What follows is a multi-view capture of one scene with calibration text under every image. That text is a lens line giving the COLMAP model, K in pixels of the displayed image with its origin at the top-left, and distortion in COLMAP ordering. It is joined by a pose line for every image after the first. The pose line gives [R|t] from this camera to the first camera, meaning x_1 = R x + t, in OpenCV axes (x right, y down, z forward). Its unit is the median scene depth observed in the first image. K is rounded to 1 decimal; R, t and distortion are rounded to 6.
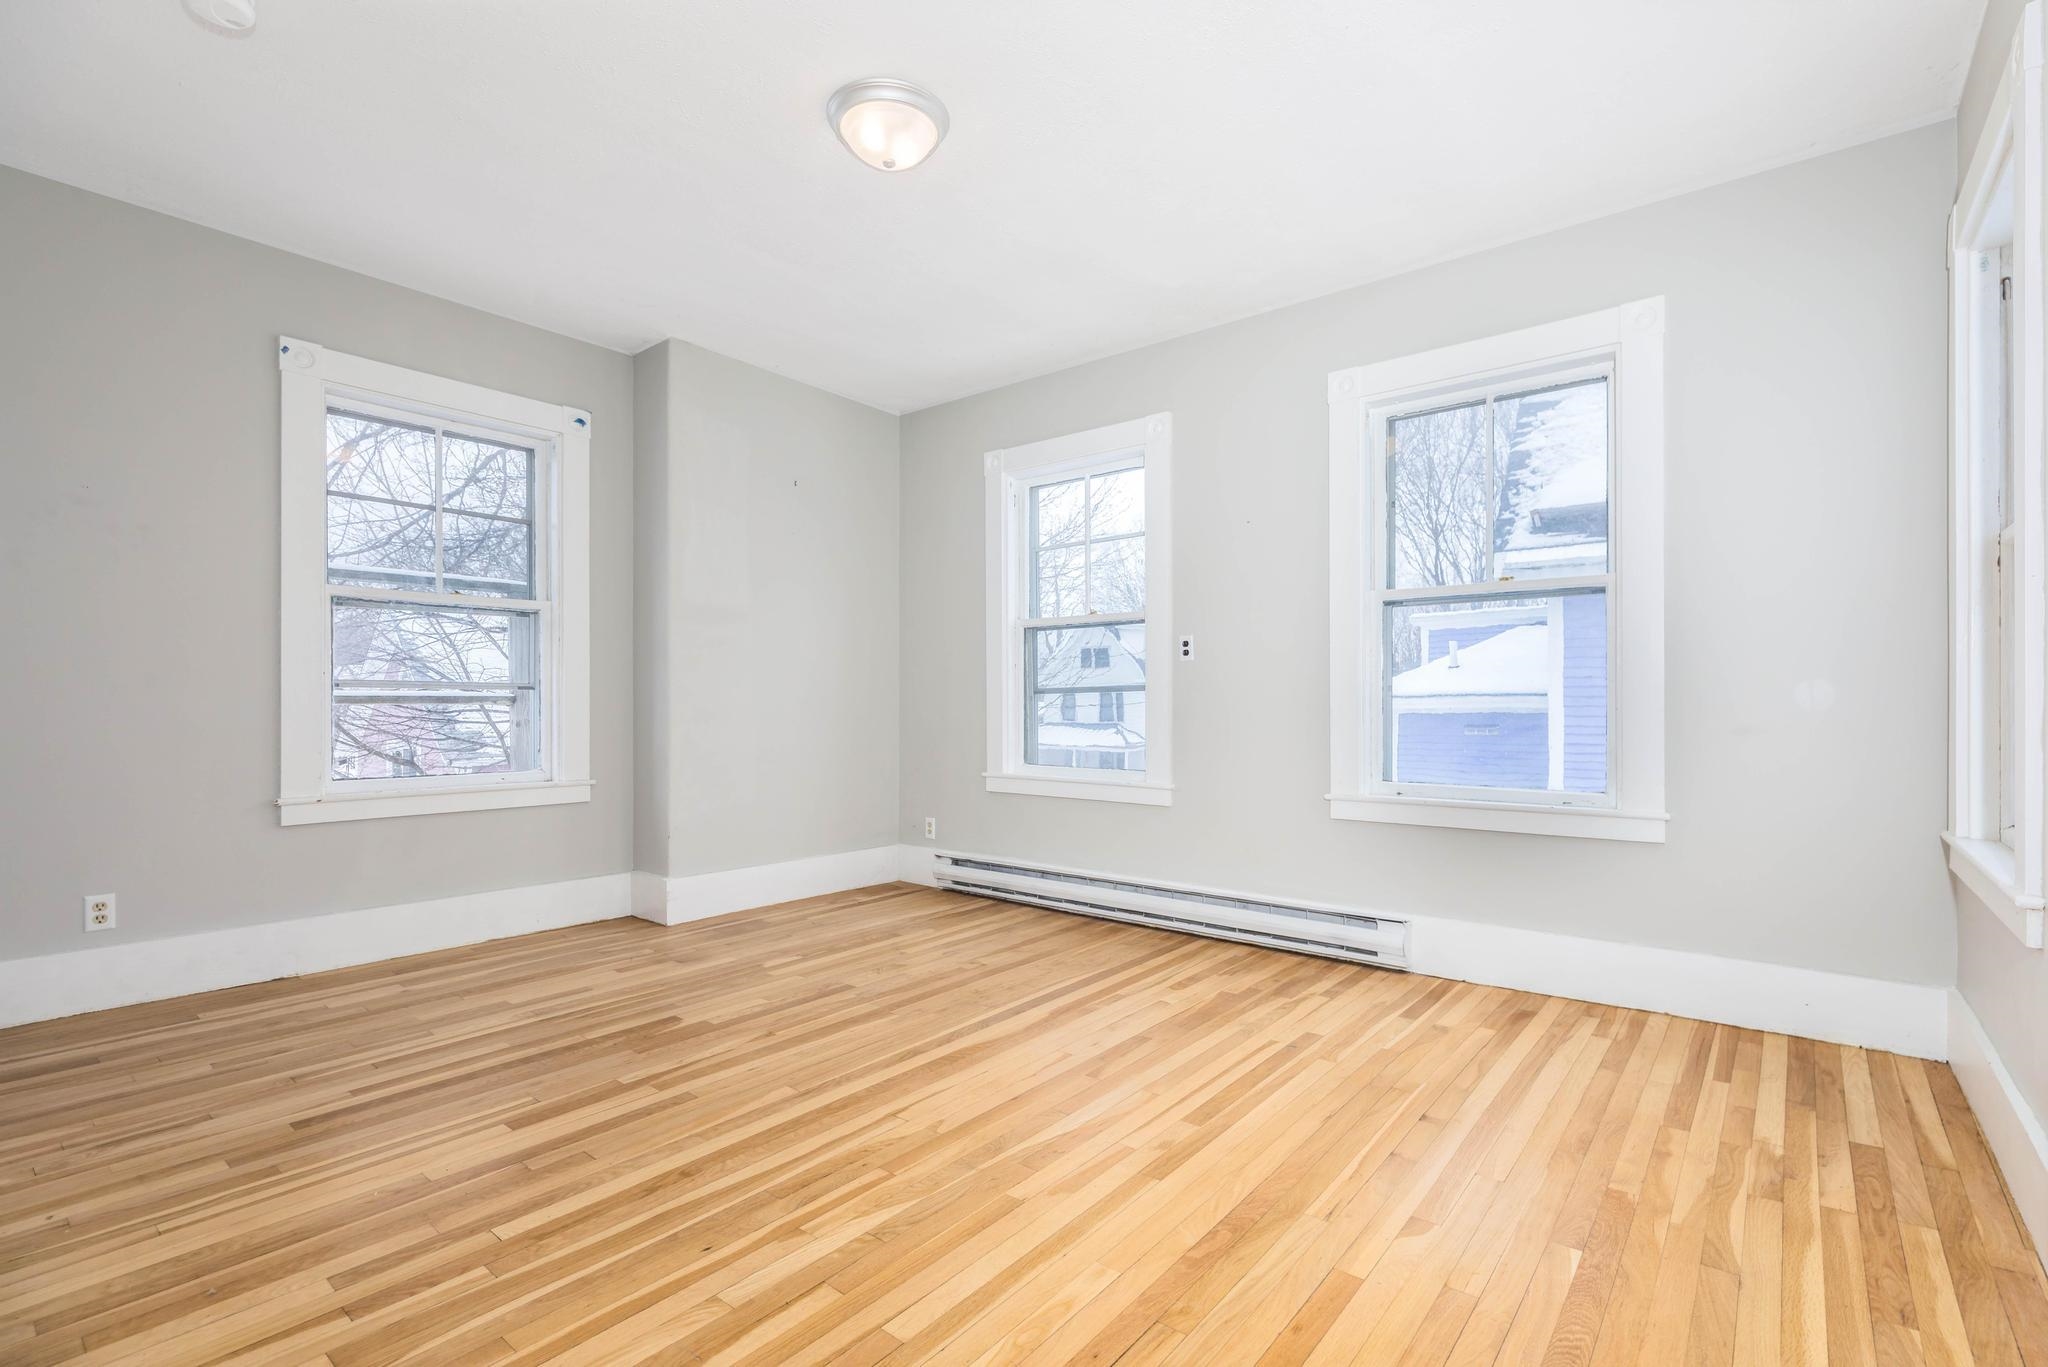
lens RADIAL K [[939.2, 0, 1047.0], [0, 939.2, 709.0], [0, 0, 1]] dist [0.009669, -0.000388]
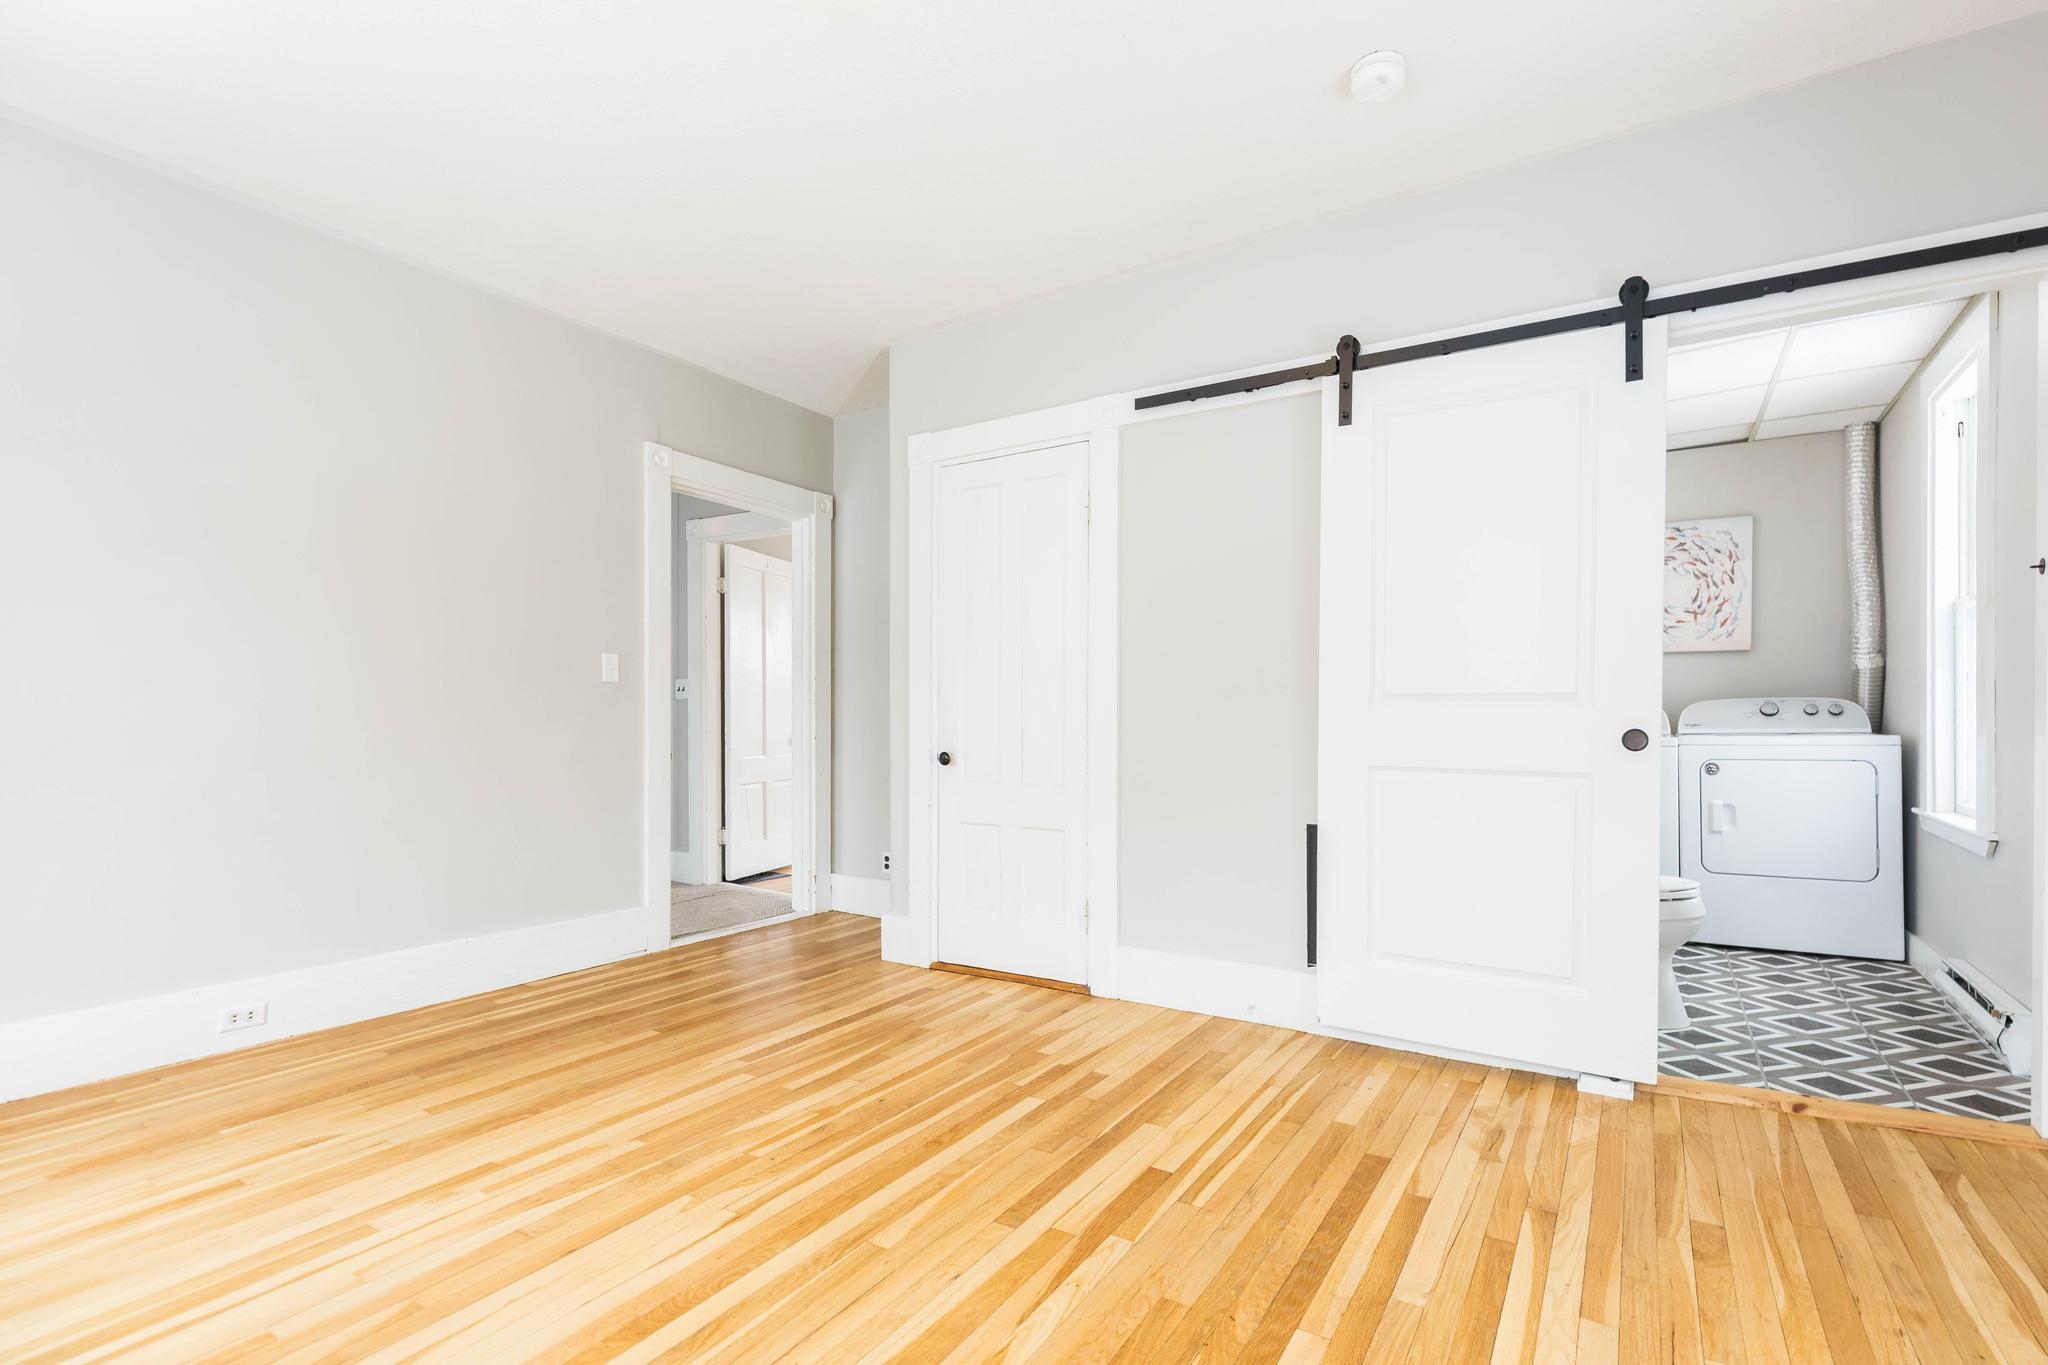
lens RADIAL K [[939.2, 0, 1047.0], [0, 939.2, 708.0], [0, 0, 1]] dist [0.009669, -0.000388]
pose [[-0.992963, -0.000048, -0.118427, -0.364104], [0.001180, 0.999946, -0.010305, -0.010250], [0.118421, -0.010372, -0.992909, 2.031099]]
